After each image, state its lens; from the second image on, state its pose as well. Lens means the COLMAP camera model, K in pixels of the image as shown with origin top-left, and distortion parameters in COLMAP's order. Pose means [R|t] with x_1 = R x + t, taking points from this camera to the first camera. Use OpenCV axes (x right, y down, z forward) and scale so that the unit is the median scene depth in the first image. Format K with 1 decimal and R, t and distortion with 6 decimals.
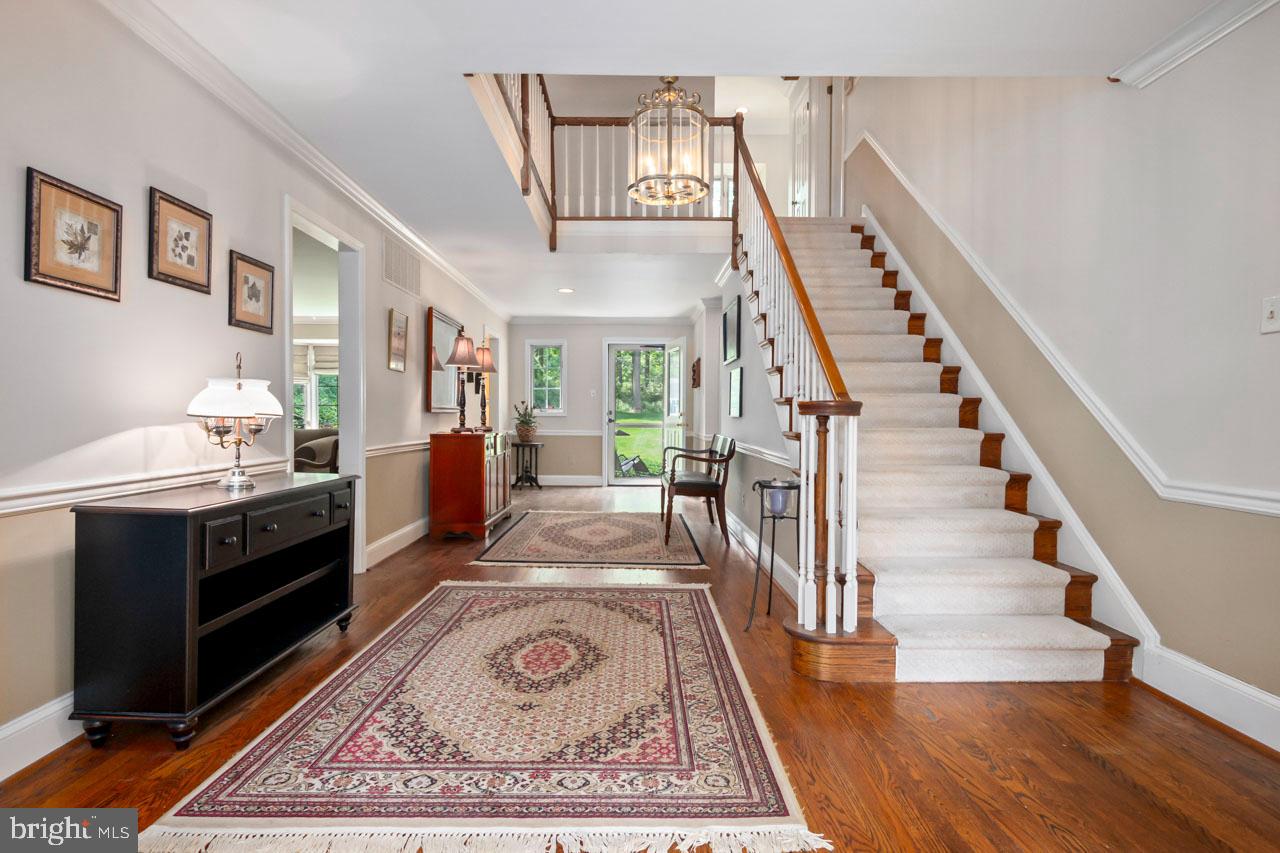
lens RADIAL K [[585.3, 0, 640.3], [0, 585.3, 424.2], [0, 0, 1]] dist [-0.000009, -0.001479]
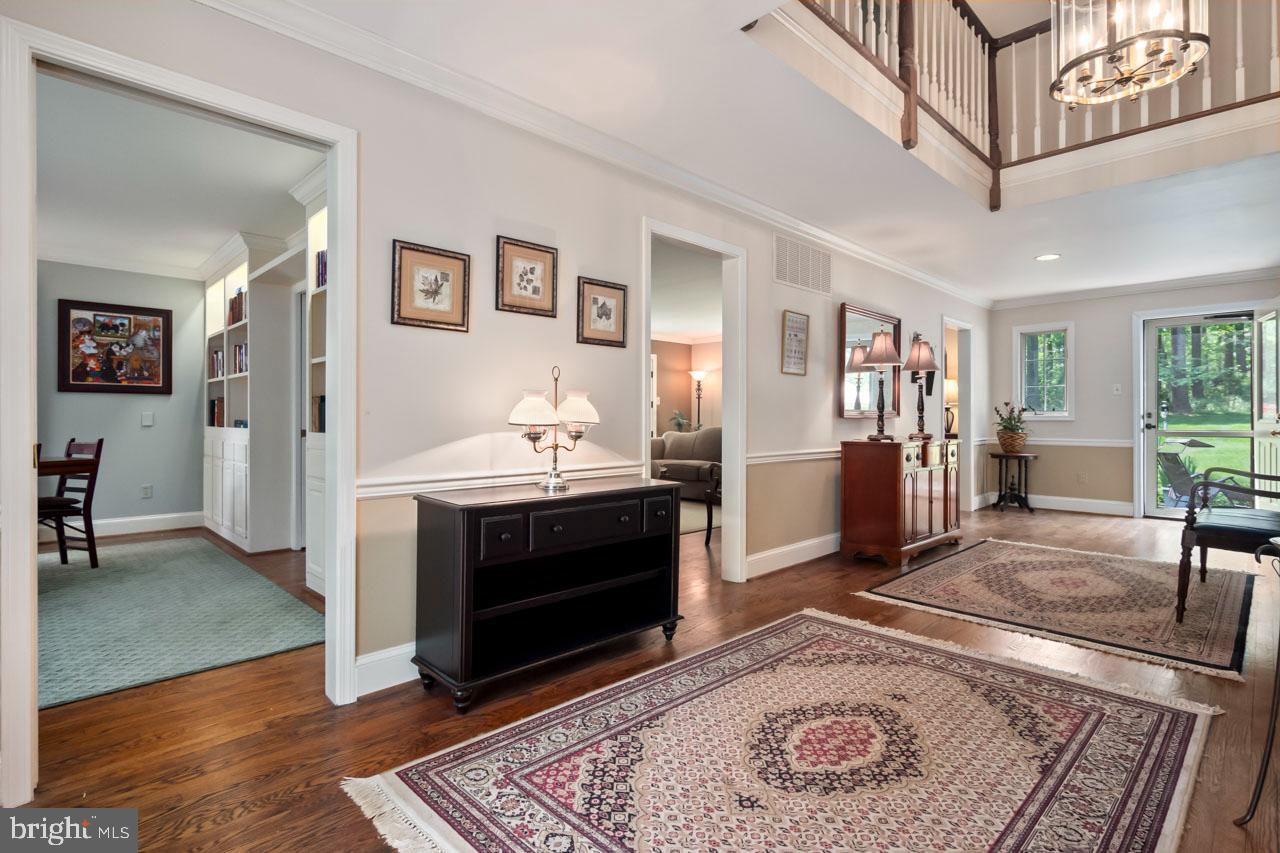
lens RADIAL K [[610.0, 0, 644.1], [0, 610.0, 415.6], [0, 0, 1]] dist [-0.003212, 0.000675]
pose [[0.715115, -0.012126, -0.698902, 0.205337], [-0.004250, 0.999756, -0.021694, -0.004073], [0.698994, 0.018484, 0.714889, 0.246003]]
